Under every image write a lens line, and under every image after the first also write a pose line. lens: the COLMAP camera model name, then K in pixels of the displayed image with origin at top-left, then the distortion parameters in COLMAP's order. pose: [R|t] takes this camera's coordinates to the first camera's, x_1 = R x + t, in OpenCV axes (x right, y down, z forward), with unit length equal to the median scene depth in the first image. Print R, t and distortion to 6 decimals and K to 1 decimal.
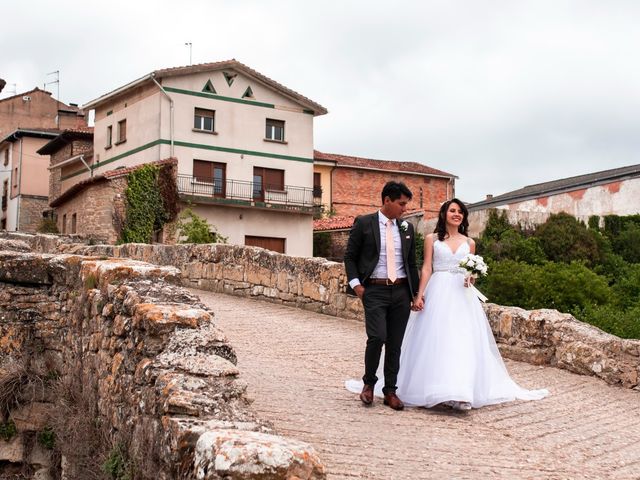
lens RADIAL K [[1089.0, 0, 316.7], [0, 1089.0, 237.8], [0, 0, 1]] dist [-0.067609, 0.000000]
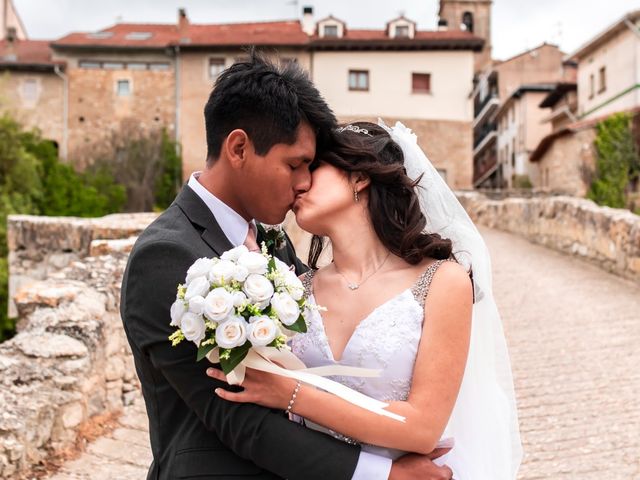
lens RADIAL K [[1089.0, 0, 317.6], [0, 1089.0, 241.9], [0, 0, 1]] dist [-0.067609, 0.000000]
pose [[0.873894, -0.024838, -0.485481, 0.063444], [0.048067, 0.998215, 0.035453, 0.000052], [0.483733, -0.054318, 0.873528, 0.028939]]
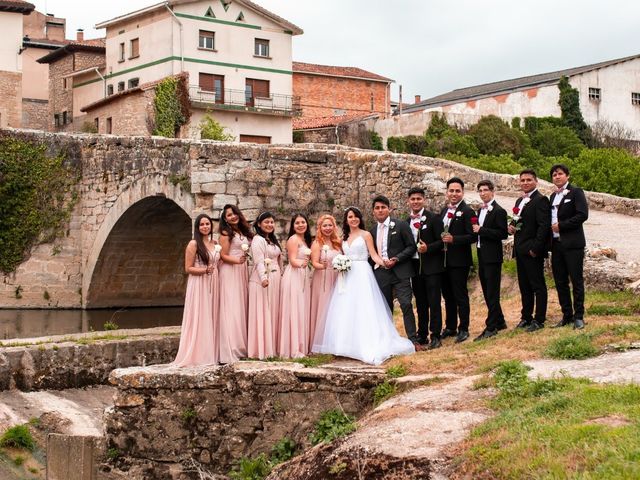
lens RADIAL K [[1089.0, 0, 320.5], [0, 1089.0, 240.4], [0, 0, 1]] dist [-0.067609, 0.000000]
pose [[0.996420, -0.009271, 0.084029, -0.077540], [0.000969, 0.995156, 0.098299, -0.003619], [-0.084533, -0.097866, 0.991603, -0.234806]]
